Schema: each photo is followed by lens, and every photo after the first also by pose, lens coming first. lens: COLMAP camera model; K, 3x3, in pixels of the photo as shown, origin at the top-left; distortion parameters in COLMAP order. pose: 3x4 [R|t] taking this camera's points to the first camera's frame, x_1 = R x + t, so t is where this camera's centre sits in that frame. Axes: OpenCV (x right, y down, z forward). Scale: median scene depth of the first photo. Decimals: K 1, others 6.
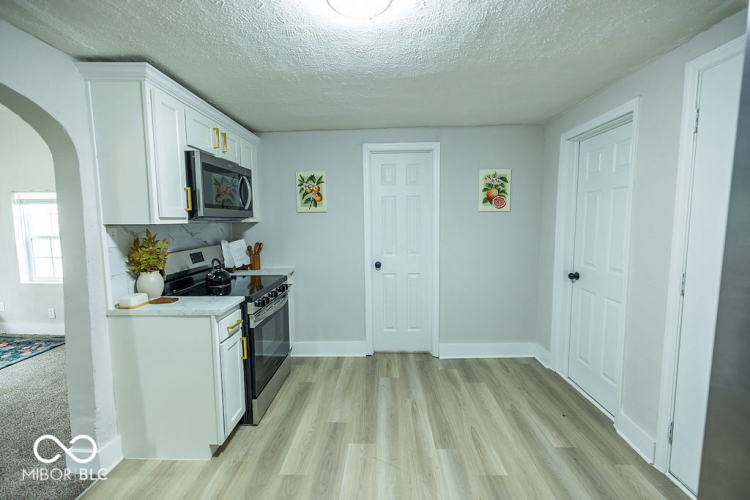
lens RADIAL K [[315.9, 0, 373.2], [0, 315.9, 248.5], [0, 0, 1]] dist [0.003555, 0.000069]
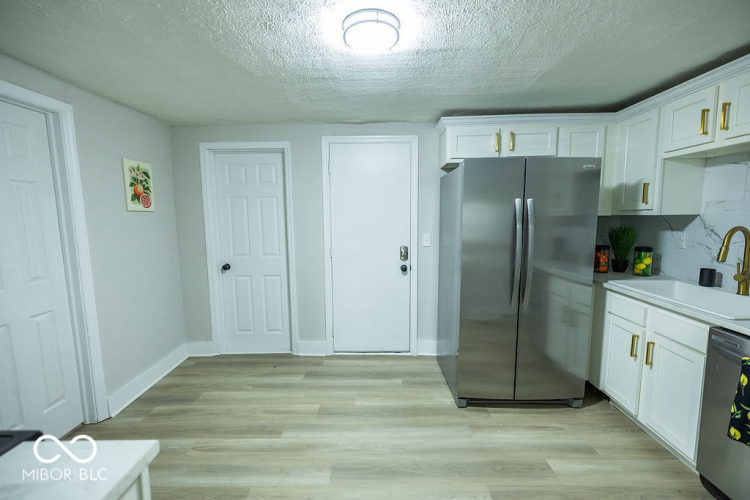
lens RADIAL K [[323.7, 0, 373.8], [0, 323.7, 250.2], [0, 0, 1]] dist [0.003609, 0.000237]
pose [[-0.027801, -0.099331, 0.994666, -0.594258], [0.104066, 0.989356, 0.101709, -0.043007], [-0.994182, 0.106338, -0.017169, 0.469374]]
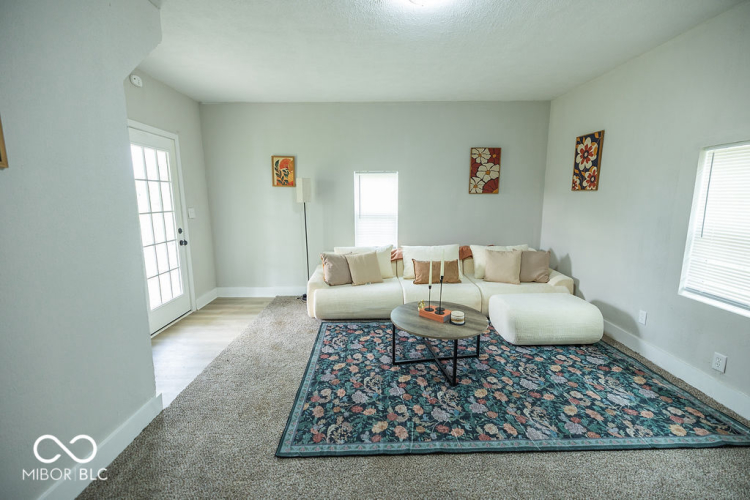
lens RADIAL K [[315.9, 0, 373.2], [0, 315.9, 248.5], [0, 0, 1]] dist [0.003555, 0.000069]
pose [[0.050362, 0.162899, -0.985357, -0.767234], [-0.091576, 0.983206, 0.157863, -0.041957], [0.994524, 0.082285, 0.064433, 0.488789]]
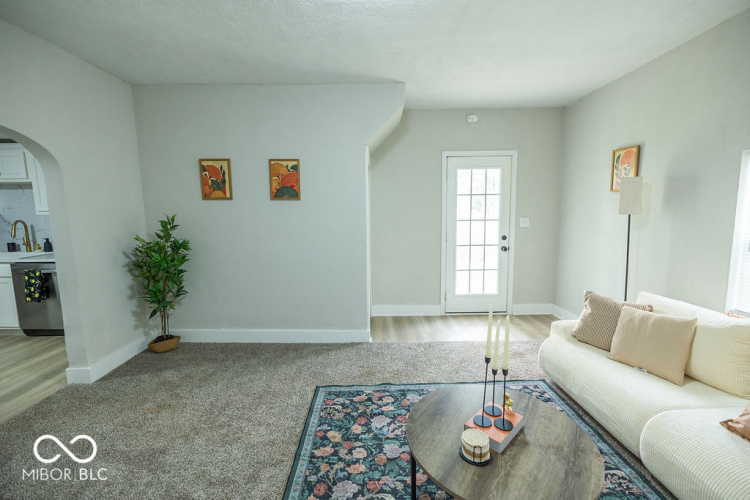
lens RADIAL K [[321.8, 0, 375.0], [0, 321.8, 250.0], [0, 0, 1]] dist [0.002311, 0.000174]
pose [[-0.998807, 0.022206, -0.043486, -1.501981], [0.012159, 0.975660, 0.218951, -0.114684], [0.047289, 0.218161, -0.974766, 1.242213]]
